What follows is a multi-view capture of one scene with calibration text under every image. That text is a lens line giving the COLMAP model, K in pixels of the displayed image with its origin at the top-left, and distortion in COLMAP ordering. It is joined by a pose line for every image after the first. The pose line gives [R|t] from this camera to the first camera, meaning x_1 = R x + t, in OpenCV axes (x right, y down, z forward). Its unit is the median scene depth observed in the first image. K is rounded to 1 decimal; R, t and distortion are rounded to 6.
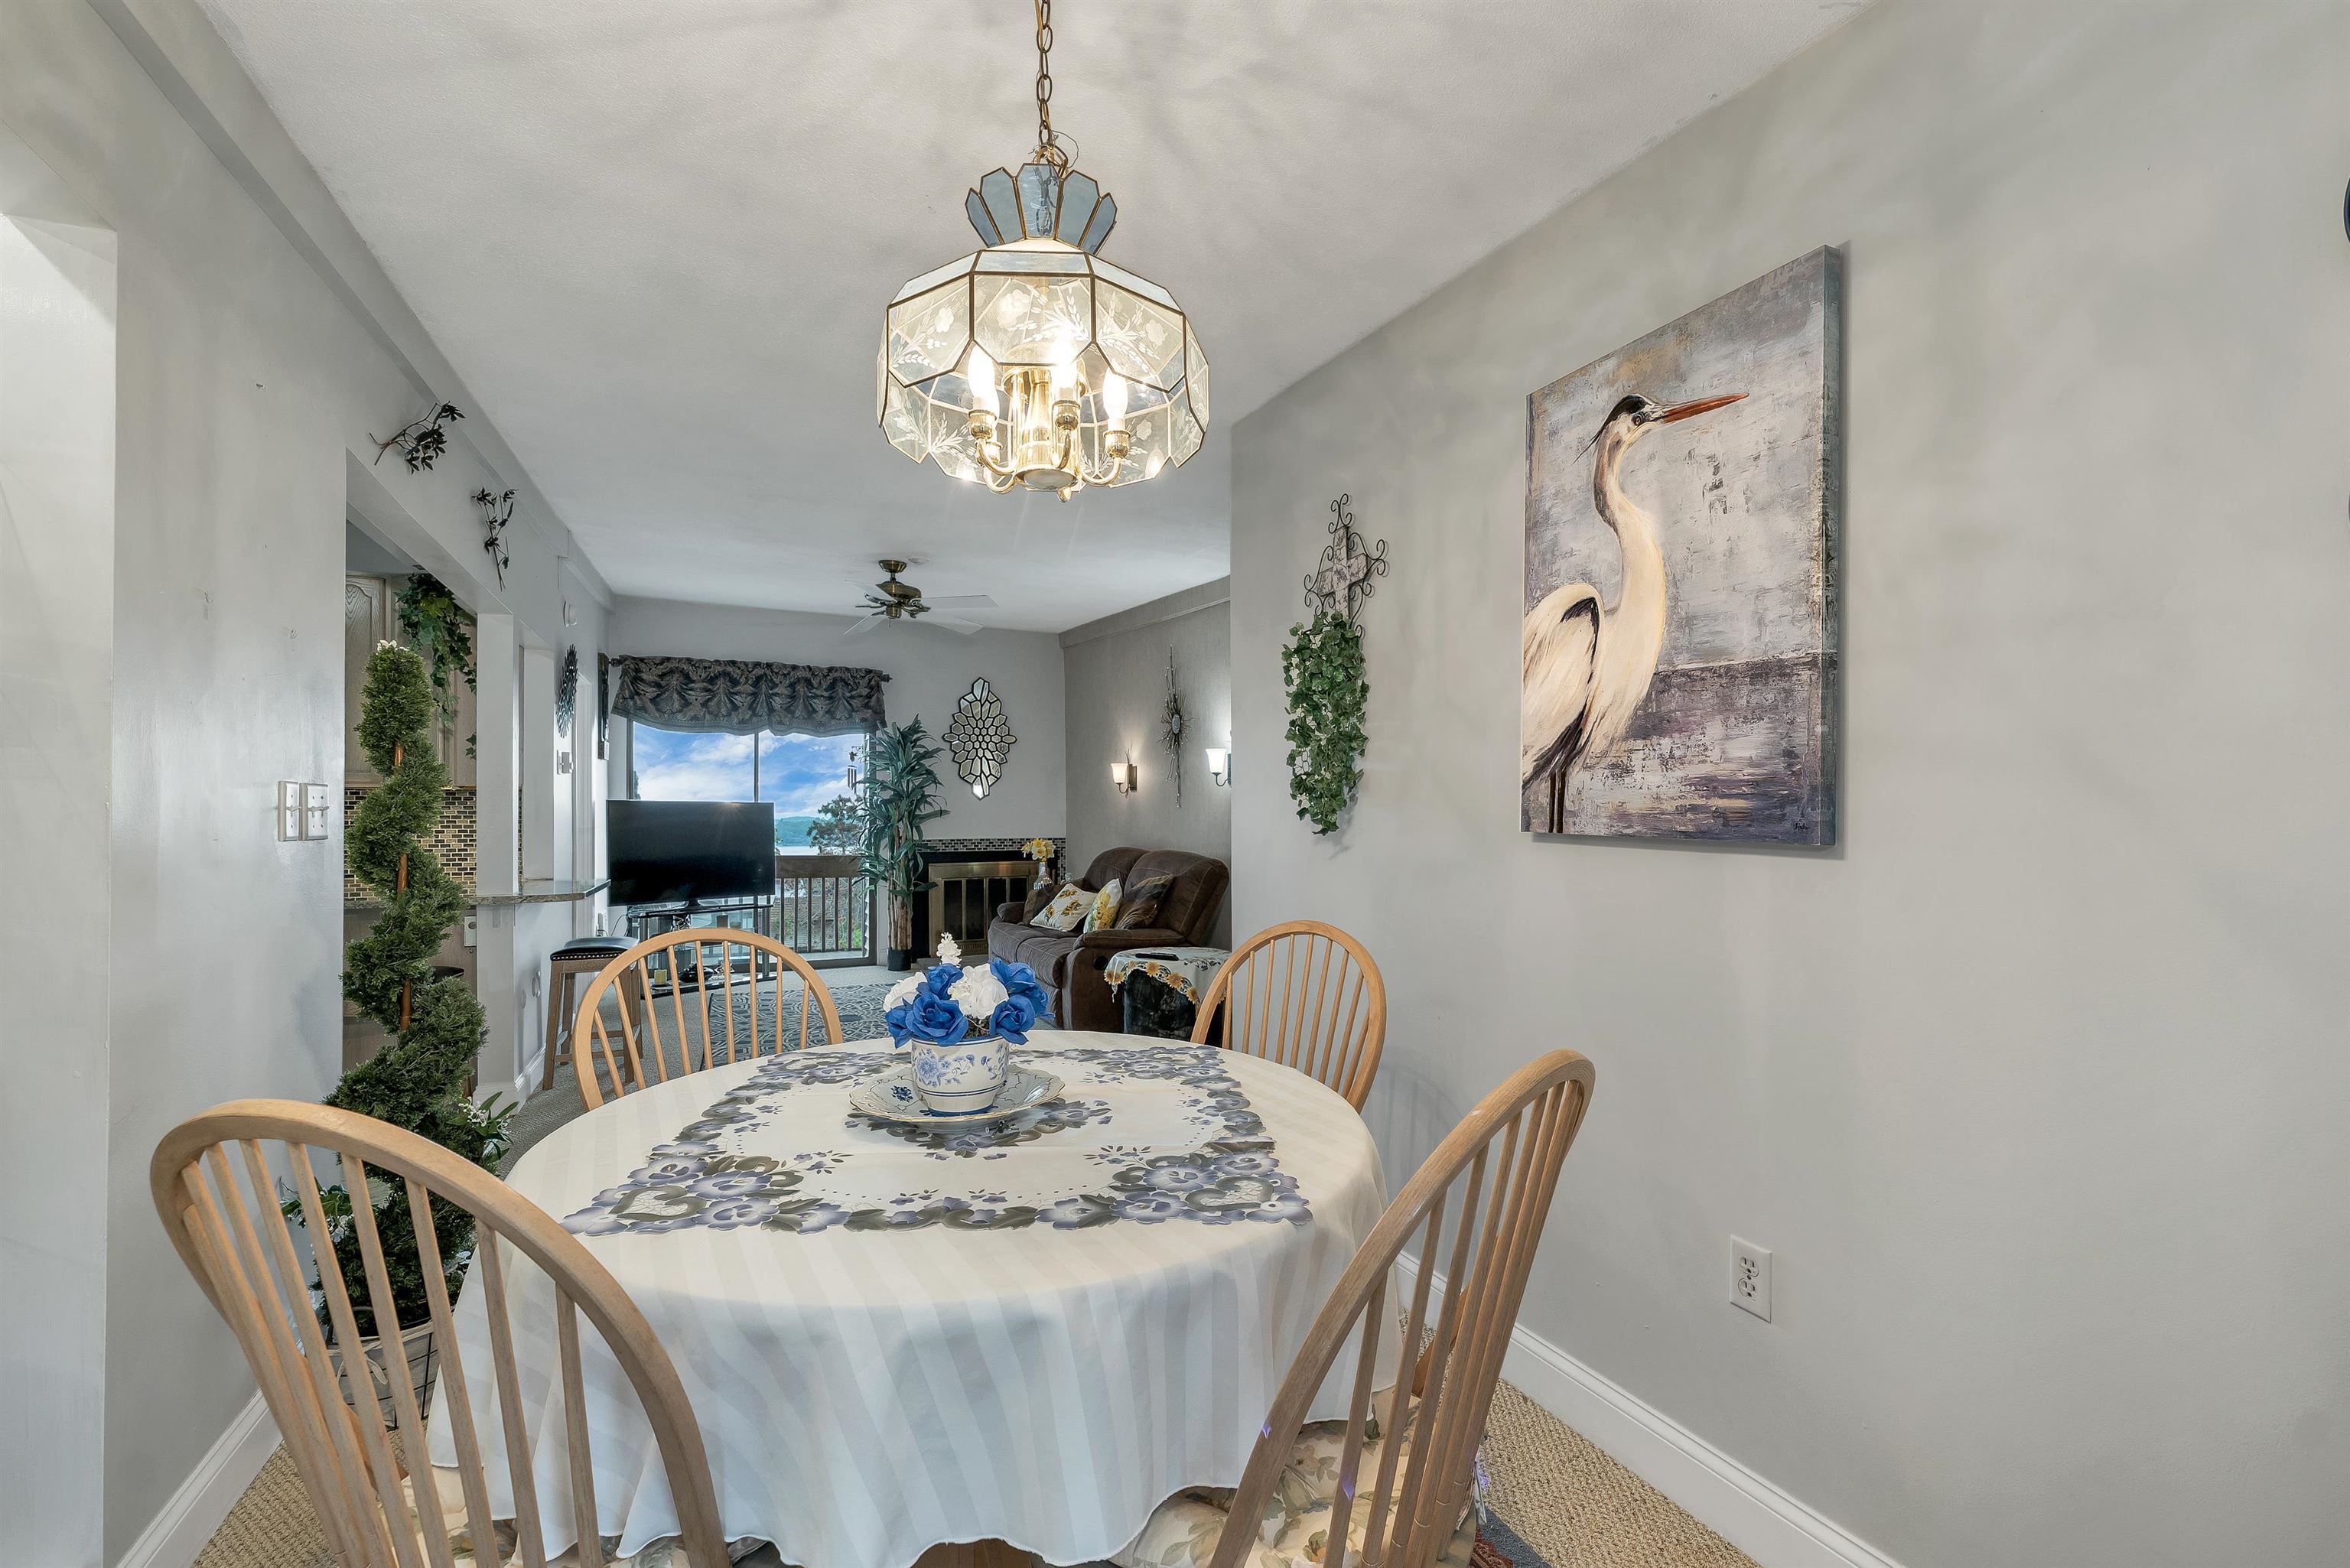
lens RADIAL K [[972.1, 0, 1158.7], [0, 972.1, 804.0], [0, 0, 1]] dist [0.007195, -0.001518]
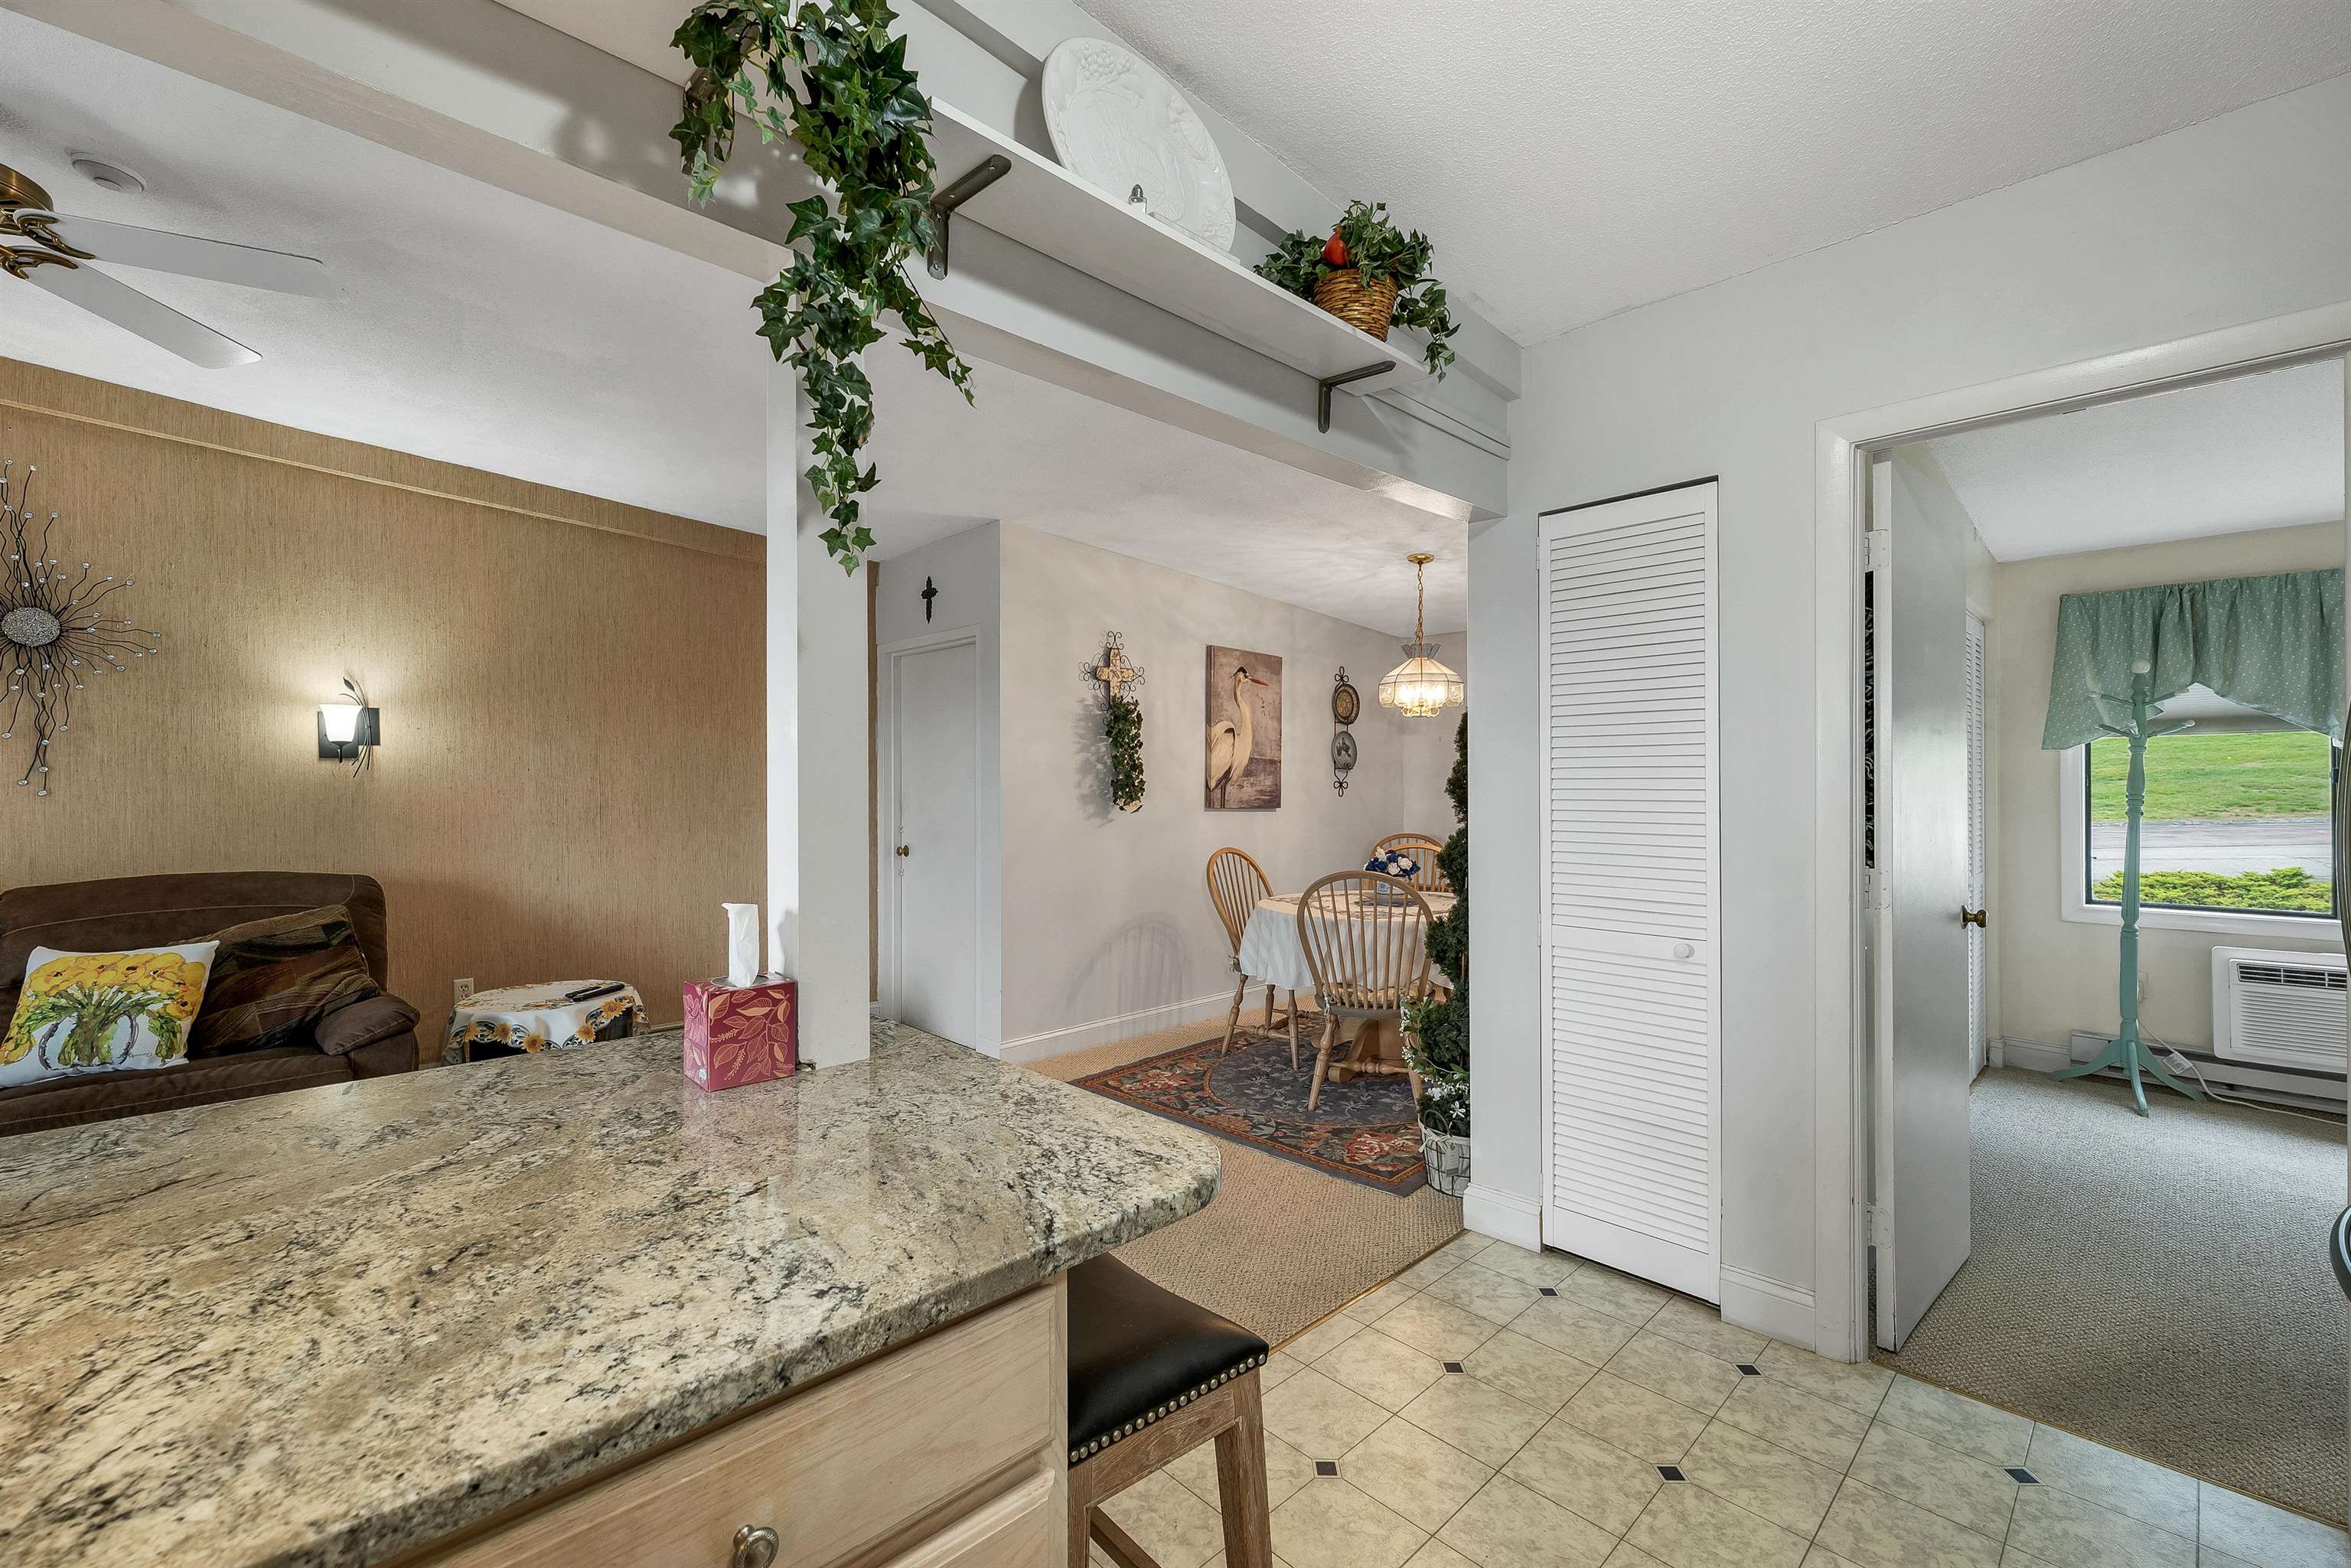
lens RADIAL K [[972.5, 0, 1169.1], [0, 972.5, 786.8], [0, 0, 1]] dist [0.007195, -0.001518]
pose [[-0.333359, 0.002366, 0.942797, -0.561223], [-0.010803, 0.999922, -0.006329, -0.003110], [-0.942738, -0.012295, -0.333307, 0.534359]]
